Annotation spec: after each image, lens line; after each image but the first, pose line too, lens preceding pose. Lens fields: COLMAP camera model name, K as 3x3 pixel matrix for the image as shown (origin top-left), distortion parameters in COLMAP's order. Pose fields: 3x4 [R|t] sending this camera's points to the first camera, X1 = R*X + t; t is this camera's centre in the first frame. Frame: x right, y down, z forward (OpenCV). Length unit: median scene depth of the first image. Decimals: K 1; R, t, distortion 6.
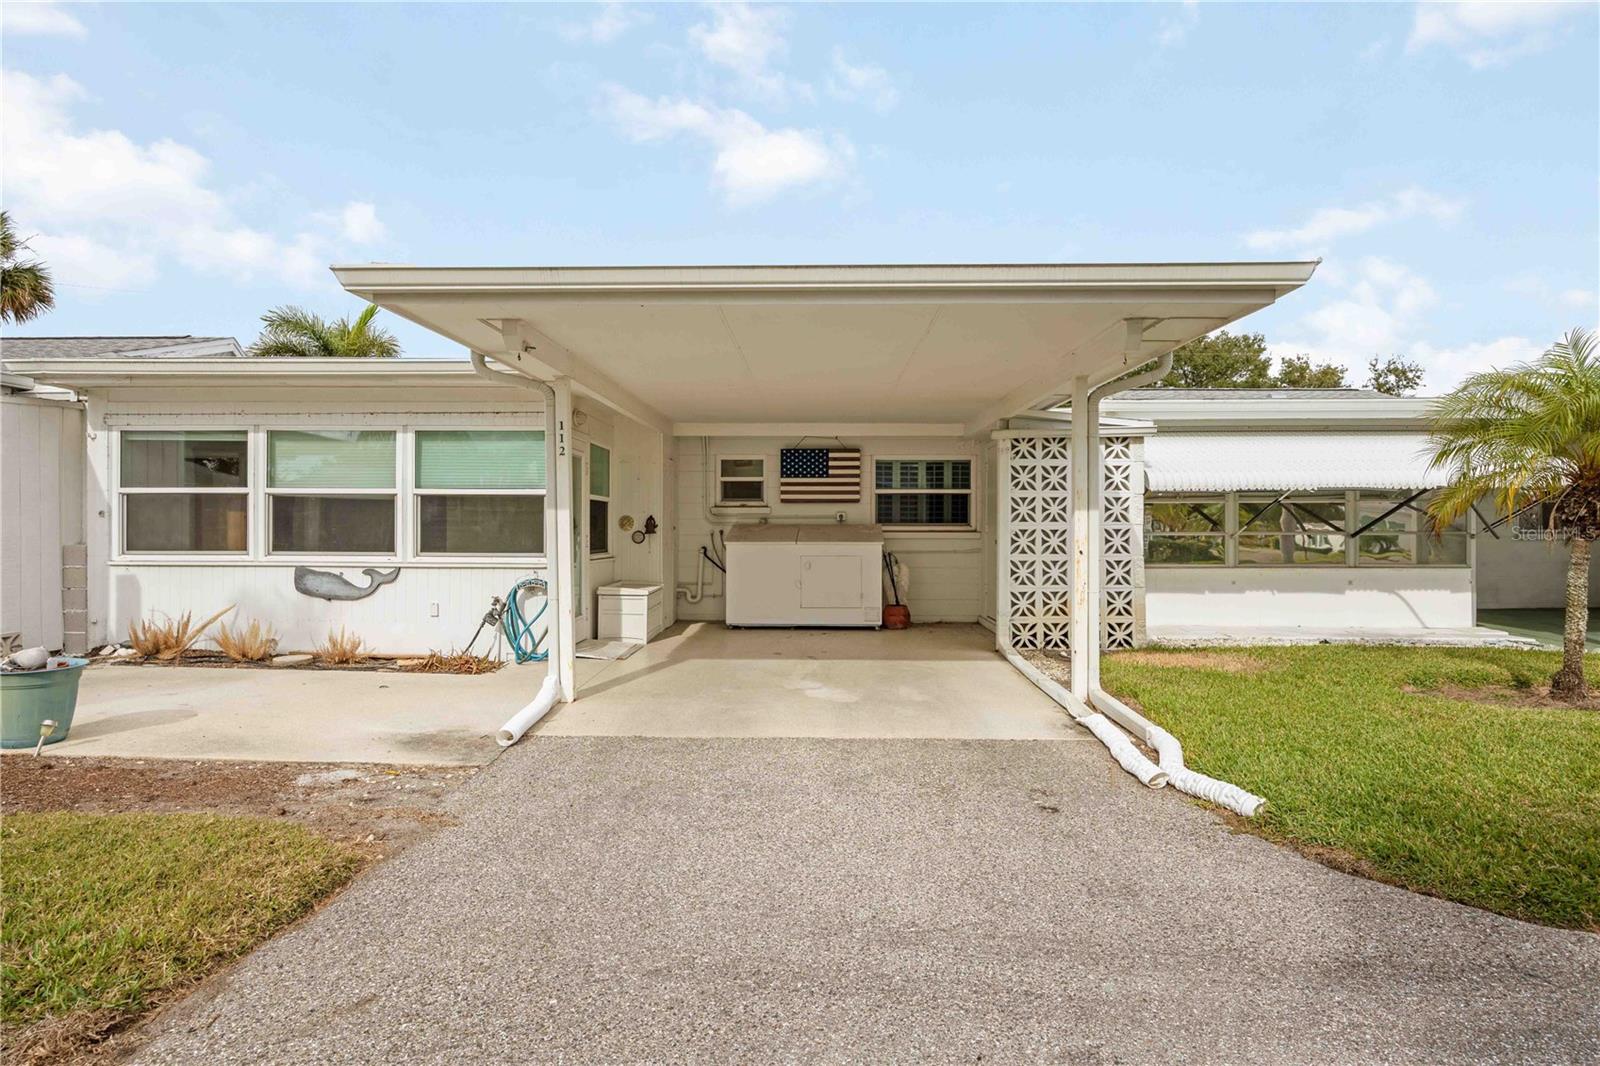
lens RADIAL K [[895.0, 0, 800.0], [0, 895.0, 533.0], [0, 0, 1]] dist [0.001388, 0.000418]
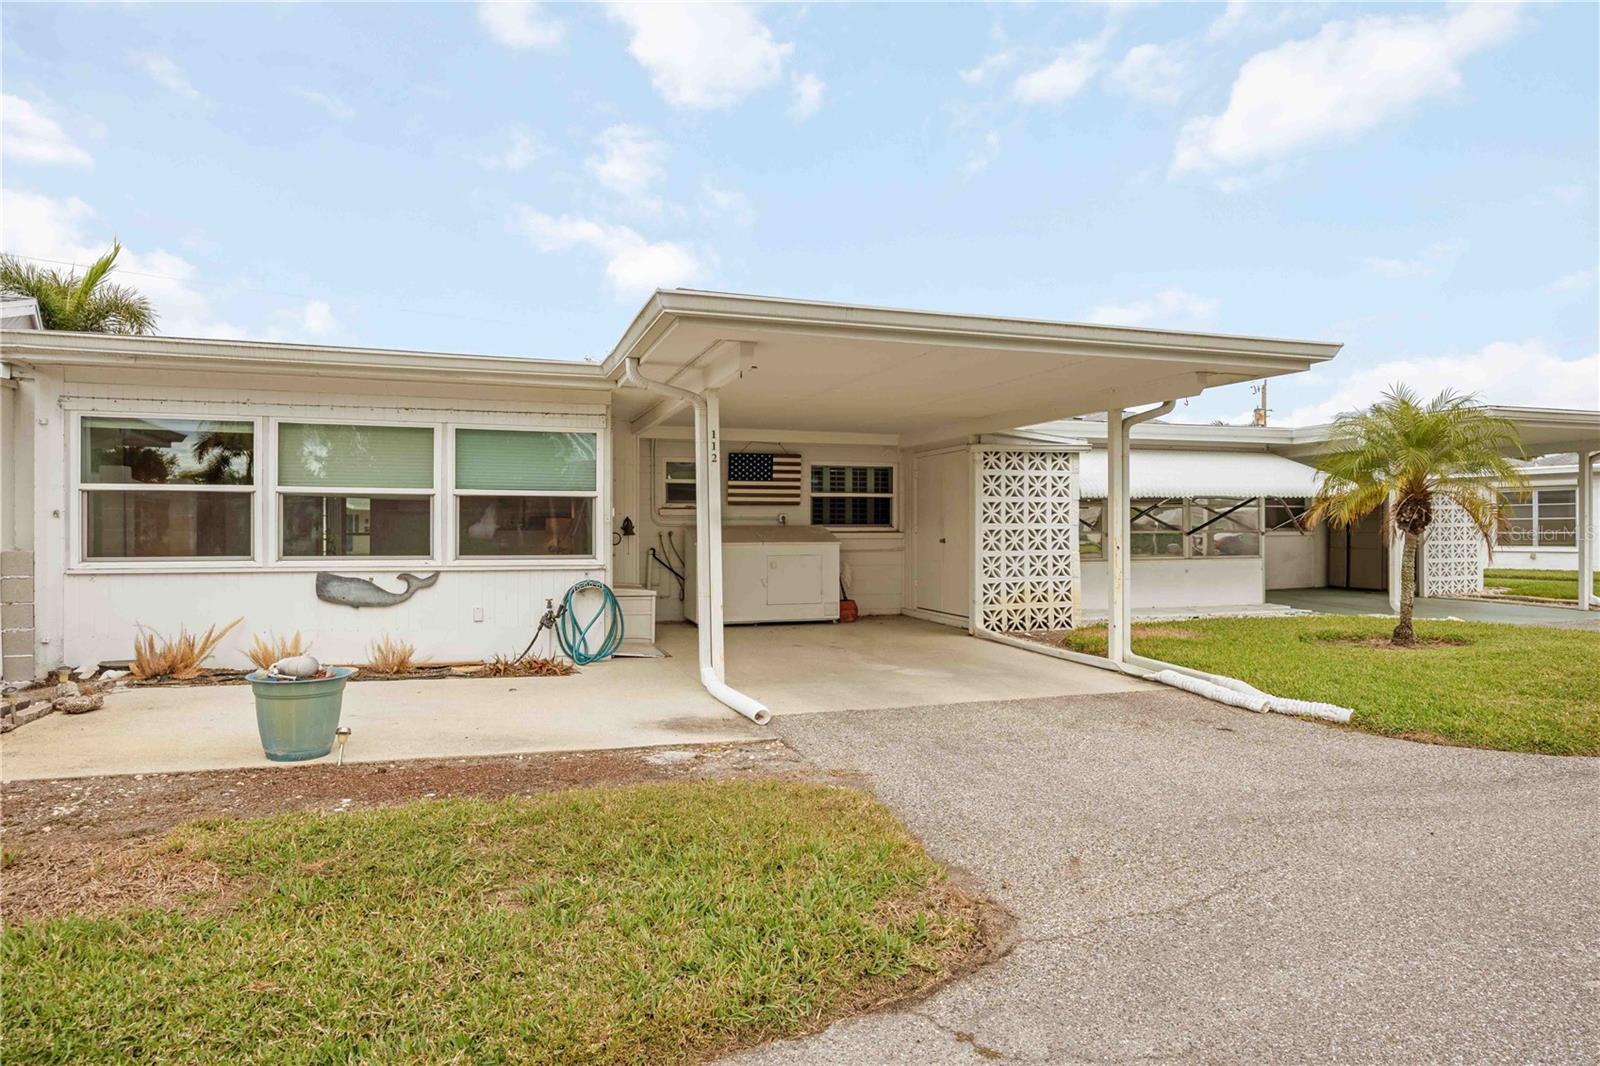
lens RADIAL K [[955.3, 0, 800.0], [0, 955.3, 533.0], [0, 0, 1]] dist [-0.003328, -0.000427]
pose [[0.938539, -0.003980, 0.345150, -0.414537], [0.004722, 0.999988, -0.001309, 0.000675], [-0.345141, 0.002859, 0.938546, -0.081047]]
